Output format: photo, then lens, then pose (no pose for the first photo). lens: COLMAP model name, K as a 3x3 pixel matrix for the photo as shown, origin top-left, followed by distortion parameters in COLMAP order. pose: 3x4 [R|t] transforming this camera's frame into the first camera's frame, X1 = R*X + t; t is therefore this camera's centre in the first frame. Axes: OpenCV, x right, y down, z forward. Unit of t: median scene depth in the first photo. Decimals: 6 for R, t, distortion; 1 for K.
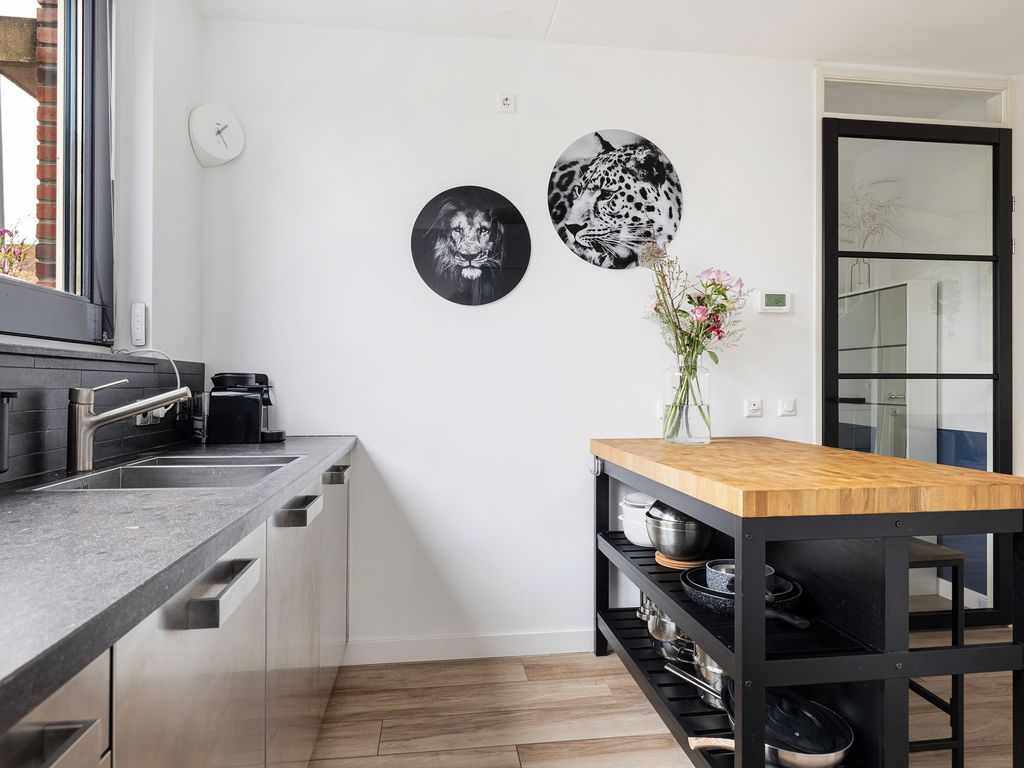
lens RADIAL K [[575.4, 0, 512.0], [0, 575.4, 382.8], [0, 0, 1]] dist [-0.007362, -0.000408]
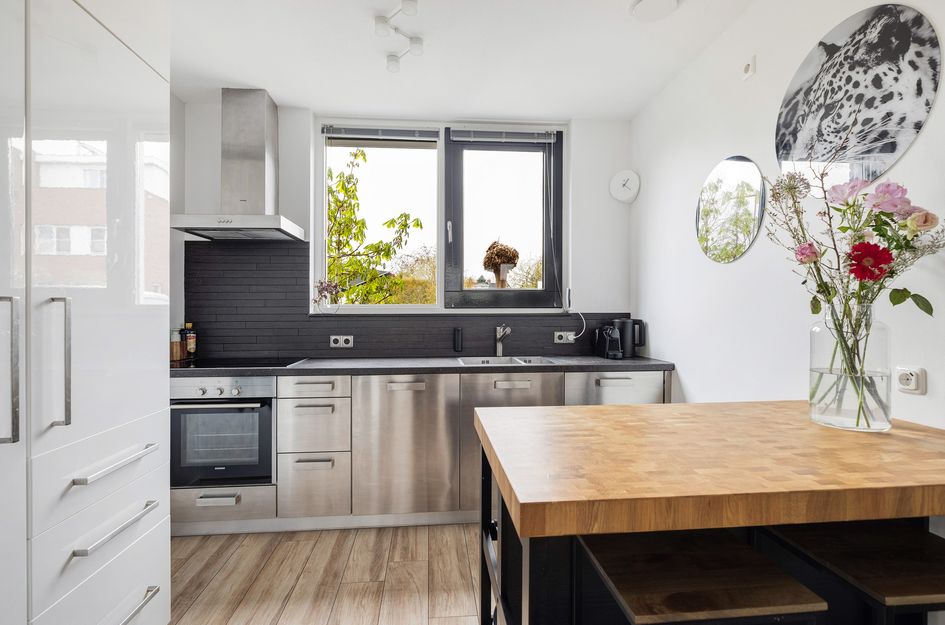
lens RADIAL K [[469.6, 0, 472.7], [0, 469.6, 311.7], [0, 0, 1]] dist [0.002019, 0.000456]
pose [[-0.056237, 0.009799, -0.998369, 0.870659], [0.000573, 0.999952, 0.009783, -0.041270], [0.998417, -0.000022, -0.056240, 0.519355]]
